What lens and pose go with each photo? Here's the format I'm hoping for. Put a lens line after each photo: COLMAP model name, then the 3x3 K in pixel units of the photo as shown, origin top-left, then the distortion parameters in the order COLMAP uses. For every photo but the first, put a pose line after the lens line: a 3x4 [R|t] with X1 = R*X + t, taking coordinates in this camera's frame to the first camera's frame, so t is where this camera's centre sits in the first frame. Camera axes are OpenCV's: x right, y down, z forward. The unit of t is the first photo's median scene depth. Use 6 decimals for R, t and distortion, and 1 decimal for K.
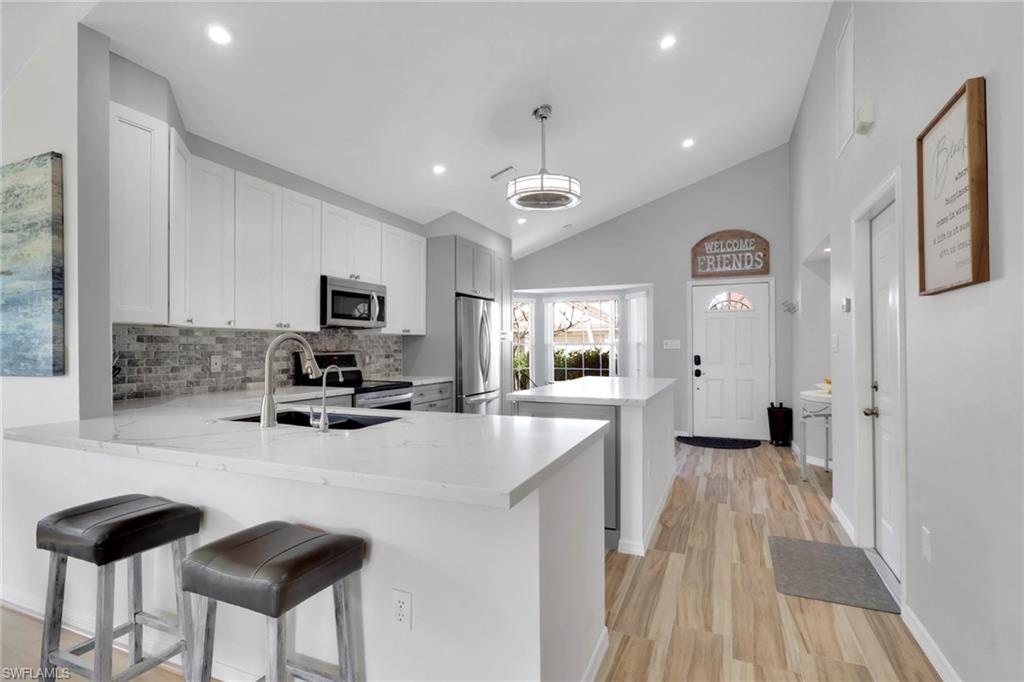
lens RADIAL K [[499.8, 0, 533.2], [0, 499.8, 341.9], [0, 0, 1]] dist [-0.001537, 0.000776]
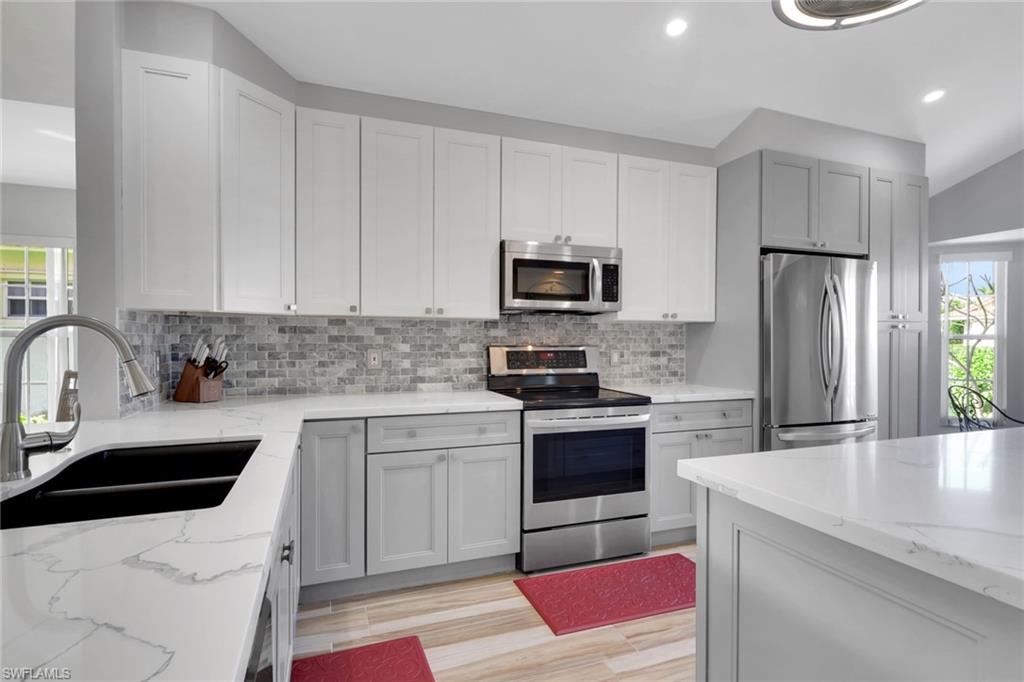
lens RADIAL K [[499.8, 0, 516.1], [0, 499.8, 341.3], [0, 0, 1]] dist [-0.001537, 0.000776]
pose [[0.654125, 0.005201, -0.756369, 0.109487], [0.003160, 0.999949, 0.009608, 0.004565], [0.756380, -0.008675, 0.654075, 0.429786]]
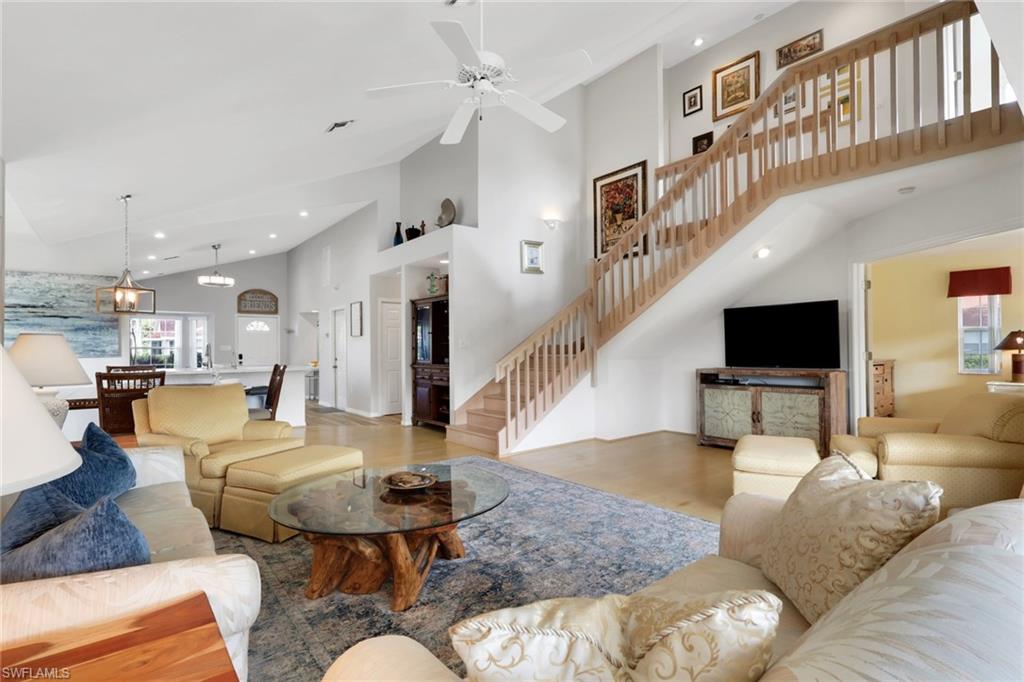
lens RADIAL K [[499.8, 0, 515.1], [0, 499.8, 350.1], [0, 0, 1]] dist [-0.001537, 0.000776]
pose [[0.507533, 0.011612, 0.861554, -1.122546], [-0.006968, 0.999932, -0.009372, 0.032962], [-0.861604, -0.001247, 0.507579, -1.225577]]
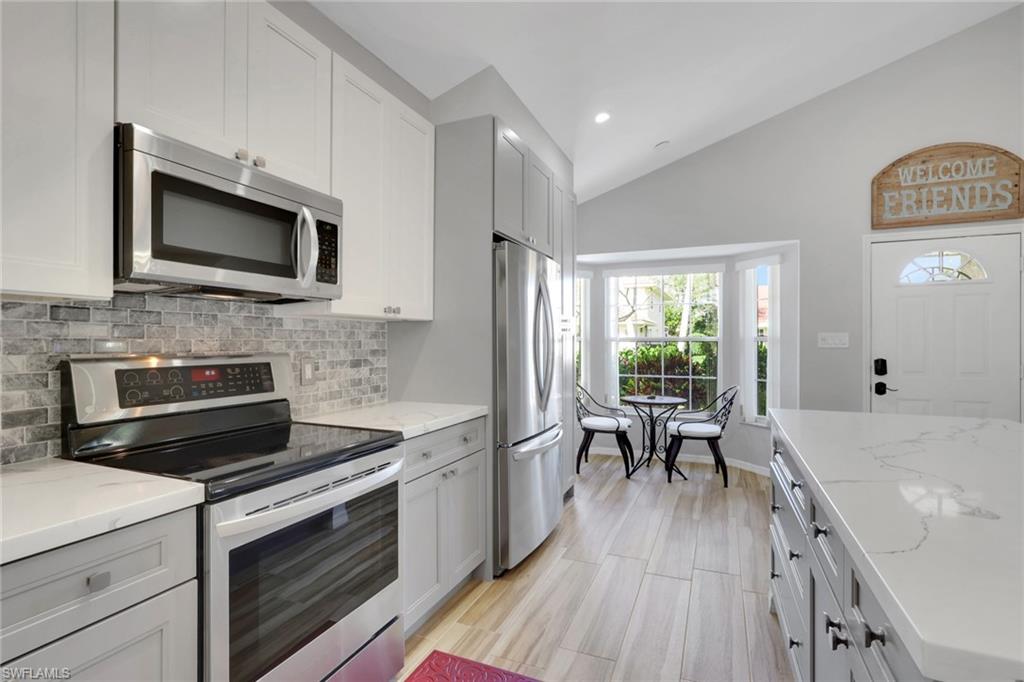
lens RADIAL K [[499.8, 0, 496.3], [0, 499.8, 343.9], [0, 0, 1]] dist [-0.001537, 0.000776]
pose [[0.997037, 0.003526, -0.076841, -0.123520], [-0.002456, 0.999899, 0.014011, 0.002672], [0.076883, -0.013781, 0.996945, 0.552455]]
